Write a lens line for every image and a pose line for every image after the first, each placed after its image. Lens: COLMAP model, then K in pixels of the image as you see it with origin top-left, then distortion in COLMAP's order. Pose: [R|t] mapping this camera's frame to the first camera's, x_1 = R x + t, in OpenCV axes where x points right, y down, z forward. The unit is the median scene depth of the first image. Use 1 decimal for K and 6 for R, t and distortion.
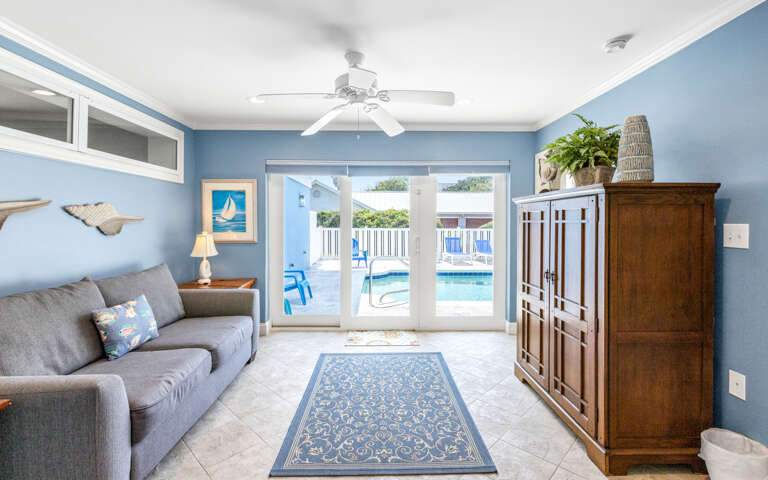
lens RADIAL K [[347.5, 0, 390.3], [0, 347.5, 225.5], [0, 0, 1]] dist [-0.004796, -0.001376]
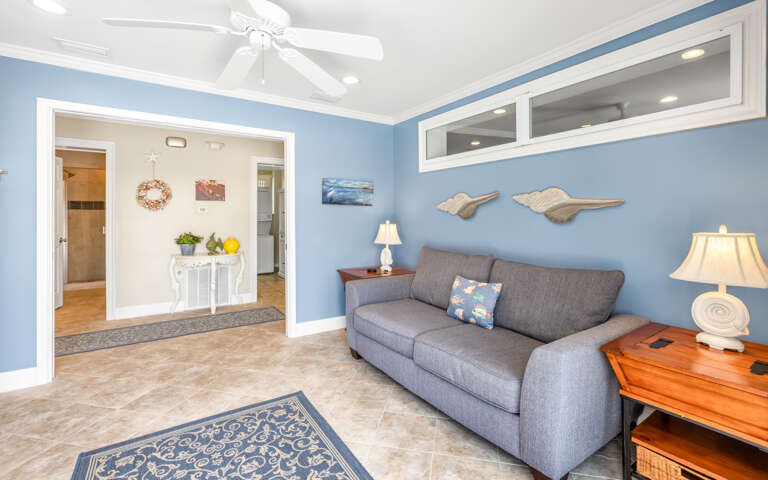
lens RADIAL K [[347.5, 0, 379.2], [0, 347.5, 216.9], [0, 0, 1]] dist [-0.004796, -0.001376]
pose [[-0.862500, -0.012439, -0.505905, 0.058804], [-0.016870, 0.999849, 0.004177, 0.018536], [0.505777, 0.012137, -0.862579, 1.634289]]
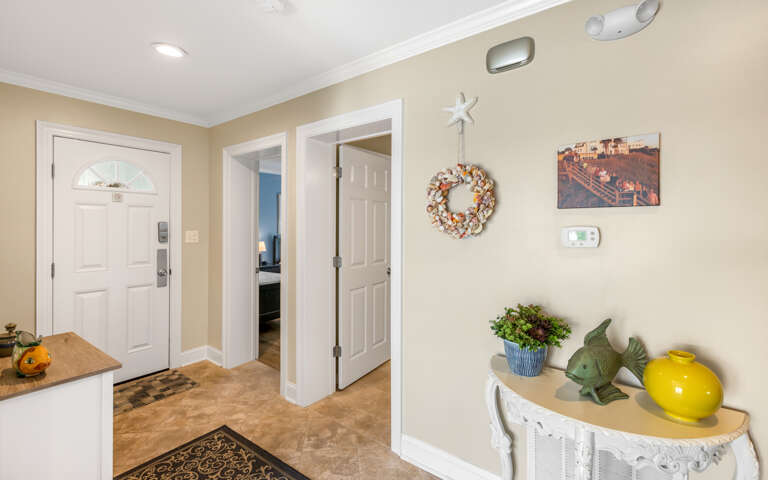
lens RADIAL K [[347.5, 0, 395.8], [0, 347.5, 229.6], [0, 0, 1]] dist [-0.004796, -0.001376]
pose [[-0.789410, -0.017119, 0.613627, -0.036221], [-0.000508, 0.999629, 0.027234, 0.001688], [-0.613866, 0.021187, -0.789126, 1.074908]]
